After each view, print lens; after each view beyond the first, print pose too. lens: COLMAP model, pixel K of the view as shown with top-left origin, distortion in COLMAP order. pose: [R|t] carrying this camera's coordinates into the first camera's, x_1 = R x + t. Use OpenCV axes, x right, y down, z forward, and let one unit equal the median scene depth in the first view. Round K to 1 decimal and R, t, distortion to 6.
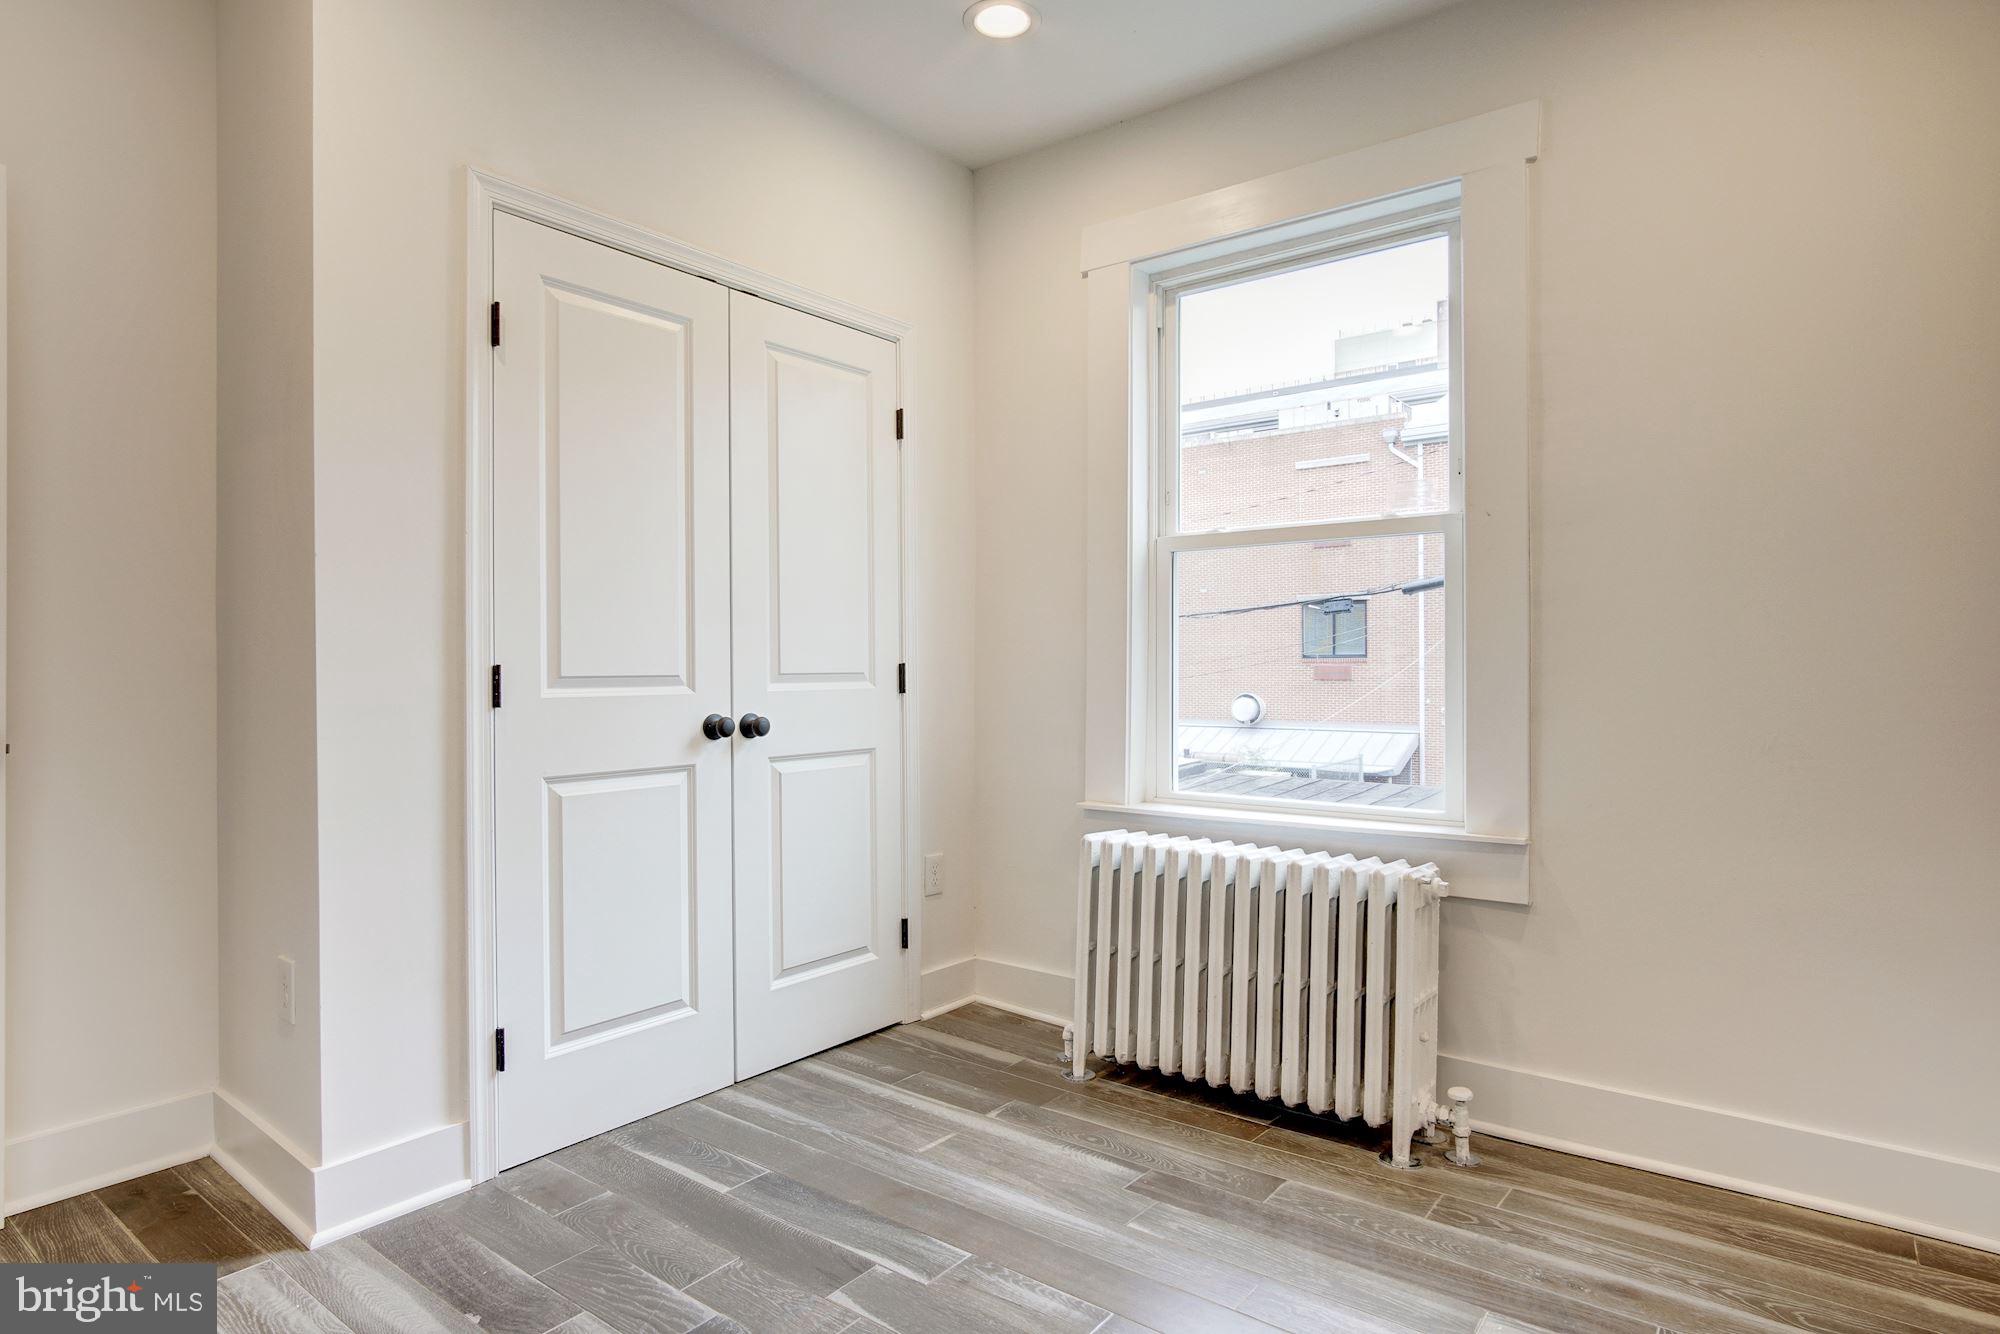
lens RADIAL K [[1085.9, 0, 1000.0], [0, 1085.9, 667.0], [0, 0, 1]] dist [-0.000878, 0.002199]
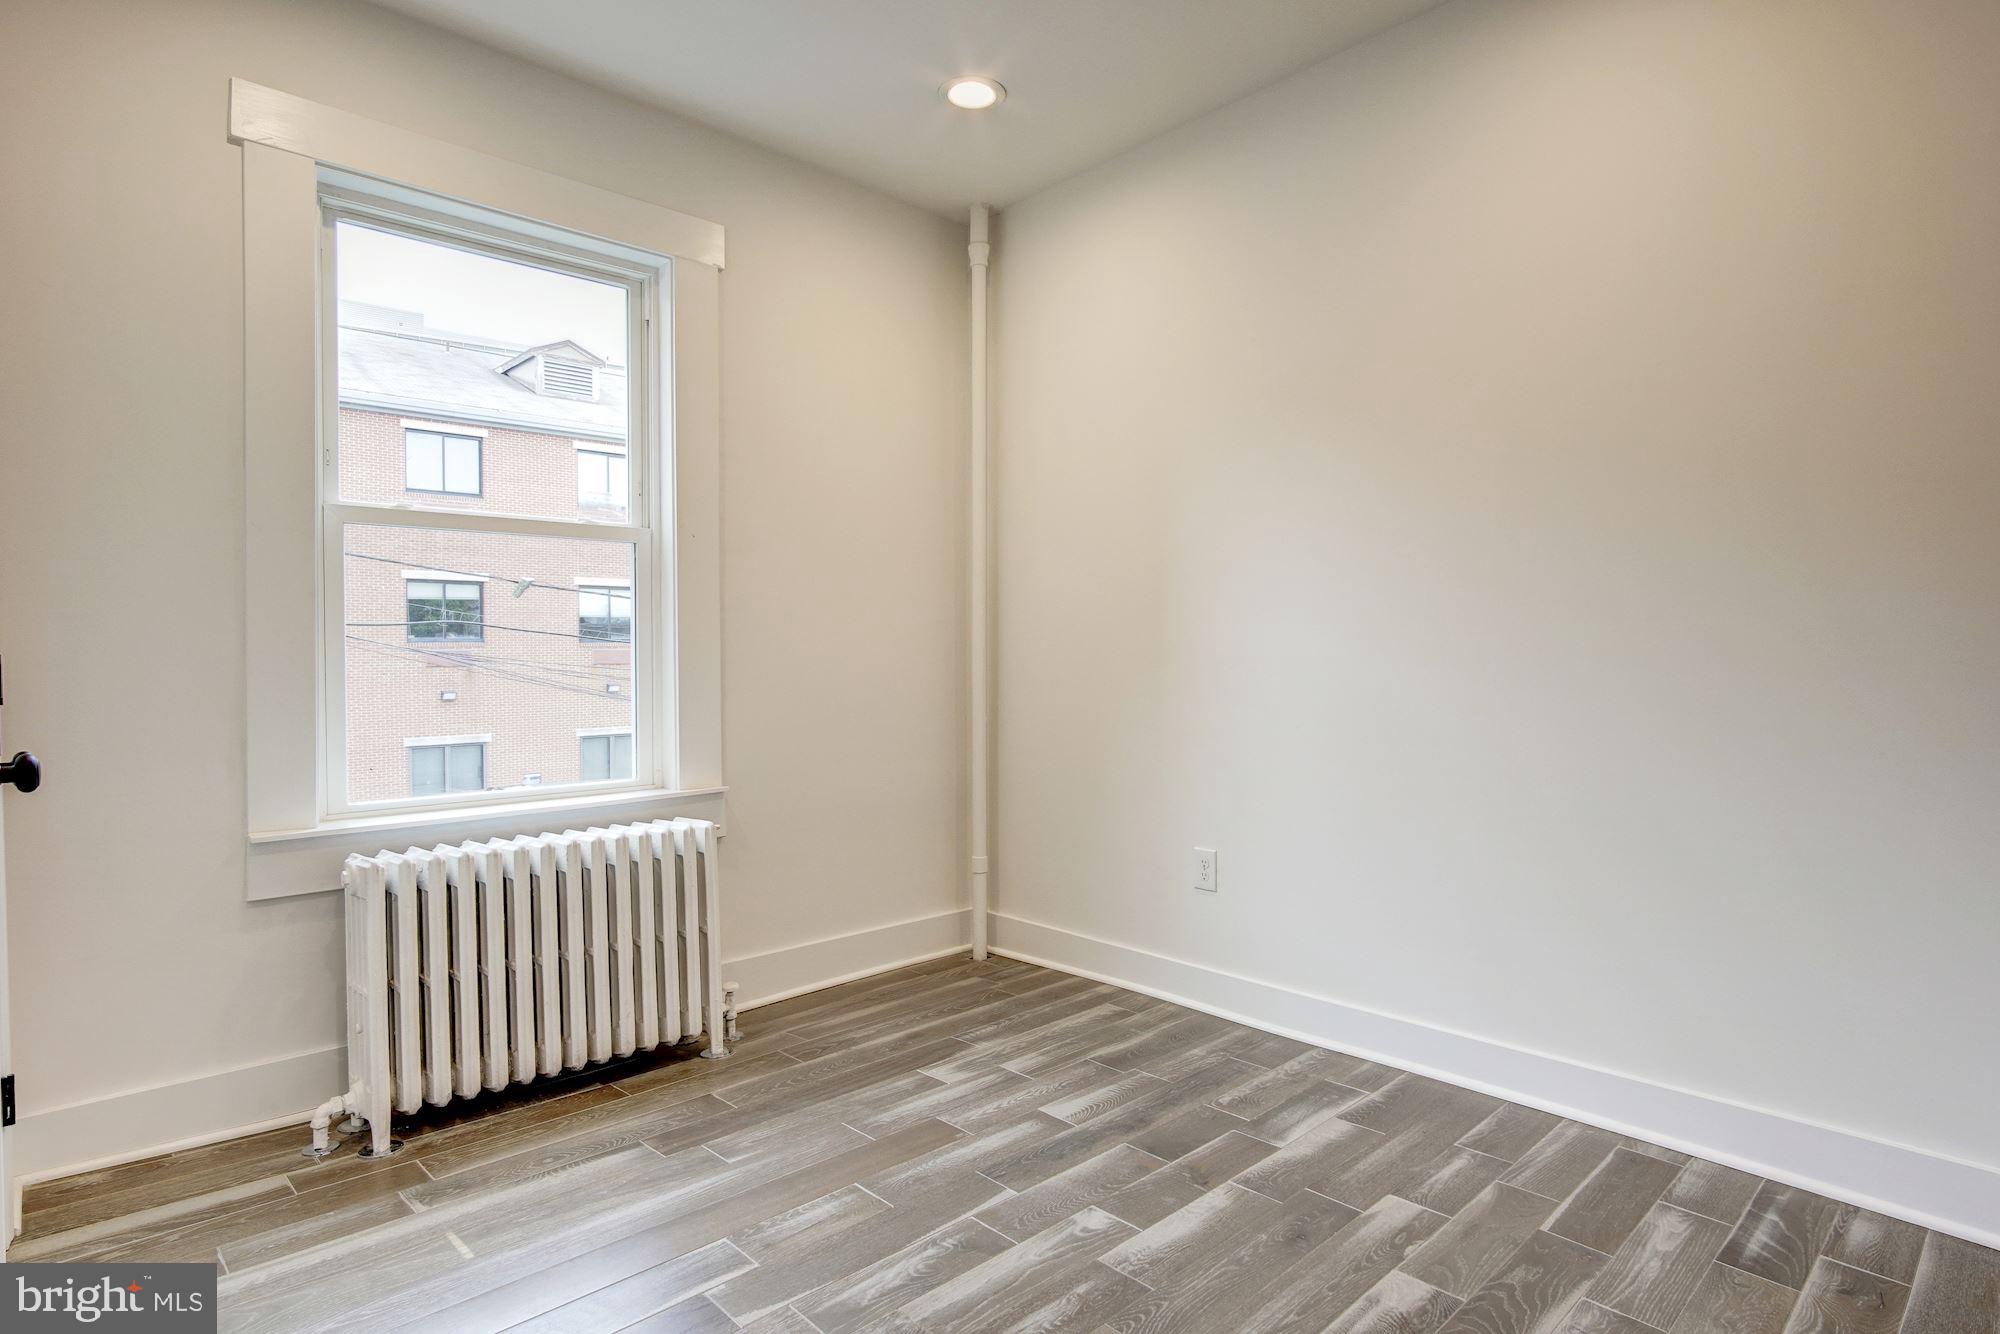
lens RADIAL K [[1085.9, 0, 1000.0], [0, 1085.9, 667.0], [0, 0, 1]] dist [-0.000878, 0.002199]
pose [[0.159877, -0.012249, 0.987061, -0.759486], [0.004391, 0.999922, 0.011697, -0.000685], [-0.987127, 0.002464, 0.159918, 0.454981]]
